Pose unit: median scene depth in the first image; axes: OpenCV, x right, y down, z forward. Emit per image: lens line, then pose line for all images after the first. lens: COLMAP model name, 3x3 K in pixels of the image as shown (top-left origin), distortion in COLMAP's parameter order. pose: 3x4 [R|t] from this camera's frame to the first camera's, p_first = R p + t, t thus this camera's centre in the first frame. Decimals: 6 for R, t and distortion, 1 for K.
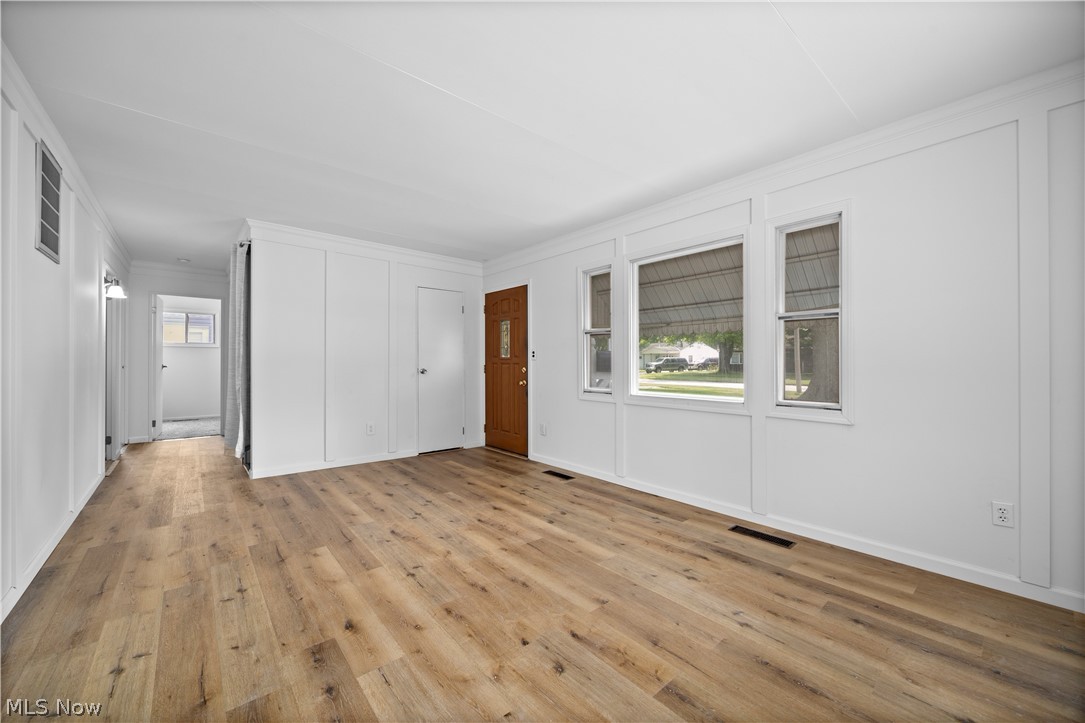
lens RADIAL K [[418.3, 0, 542.7], [0, 418.3, 360.1], [0, 0, 1]] dist [-0.003279, -0.000778]
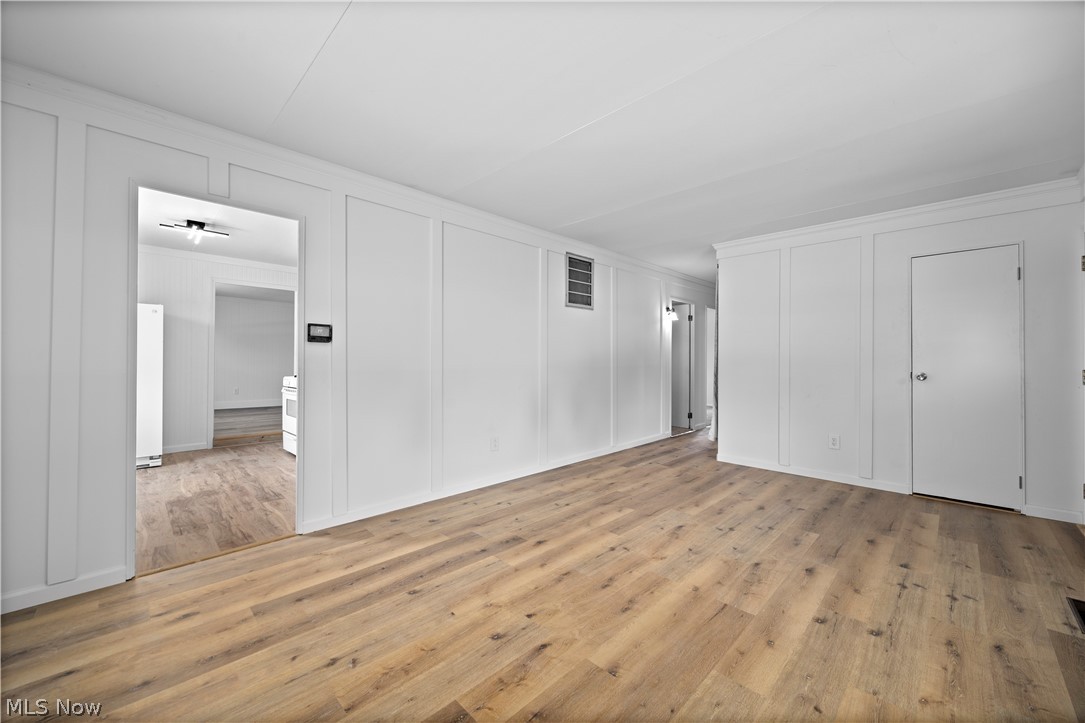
lens RADIAL K [[418.3, 0, 541.9], [0, 418.3, 360.9], [0, 0, 1]] dist [-0.003279, -0.000778]
pose [[0.074503, -0.002678, -0.997217, 0.679062], [0.001839, 0.999995, -0.002548, 0.002314], [0.997219, -0.001644, 0.074507, 0.605125]]
